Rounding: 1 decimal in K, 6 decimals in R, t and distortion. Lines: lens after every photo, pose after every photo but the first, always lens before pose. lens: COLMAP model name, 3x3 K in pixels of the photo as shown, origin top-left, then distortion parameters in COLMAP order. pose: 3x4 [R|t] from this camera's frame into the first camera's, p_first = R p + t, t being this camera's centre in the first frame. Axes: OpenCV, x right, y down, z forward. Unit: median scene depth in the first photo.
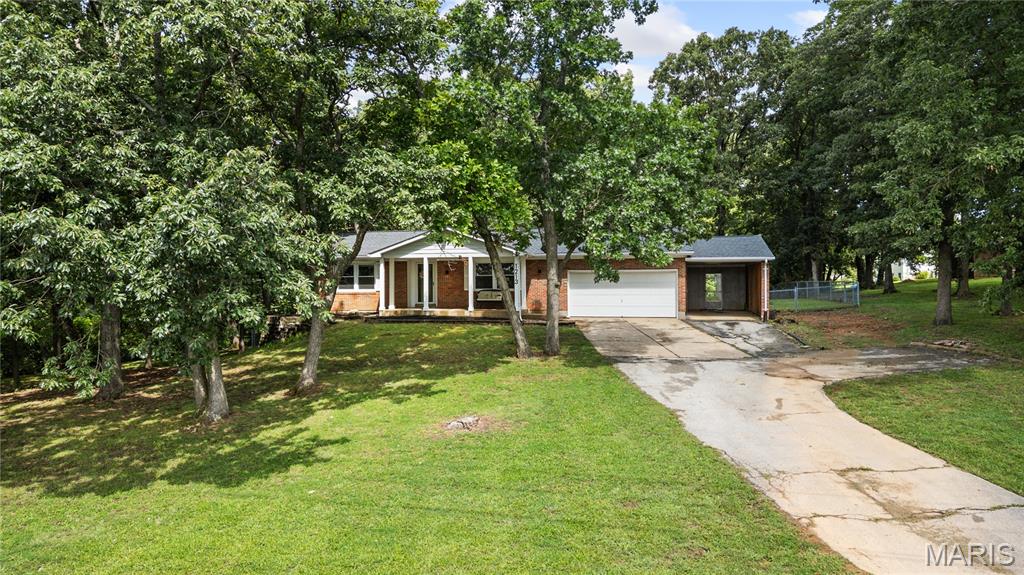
lens RADIAL K [[718.5, 0, 515.3], [0, 718.5, 283.4], [0, 0, 1]] dist [0.053563, -0.047564]
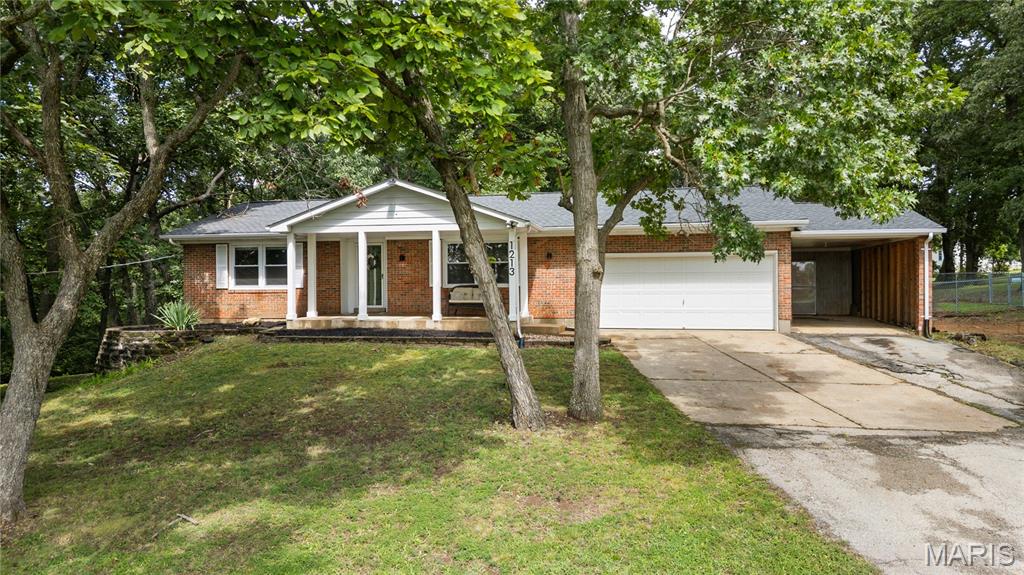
lens RADIAL K [[718.5, 0, 515.3], [0, 718.5, 283.4], [0, 0, 1]] dist [0.053563, -0.047564]
pose [[0.999985, -0.002775, 0.004766, 0.001425], [0.002770, 0.999996, 0.001083, 0.006968], [-0.004769, -0.001070, 0.999988, 0.400402]]
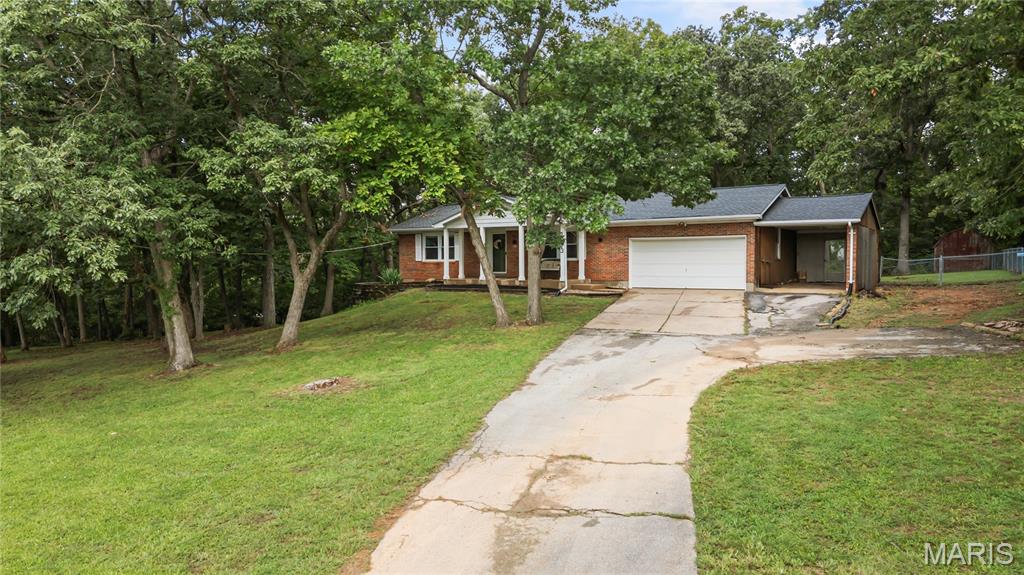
lens RADIAL K [[718.5, 0, 515.3], [0, 718.5, 283.4], [0, 0, 1]] dist [0.053563, -0.047564]
pose [[0.935271, 0.010039, -0.353789, 0.281617], [0.002760, 0.999360, 0.035654, 0.007314], [0.353921, -0.034323, 0.934645, 0.071255]]
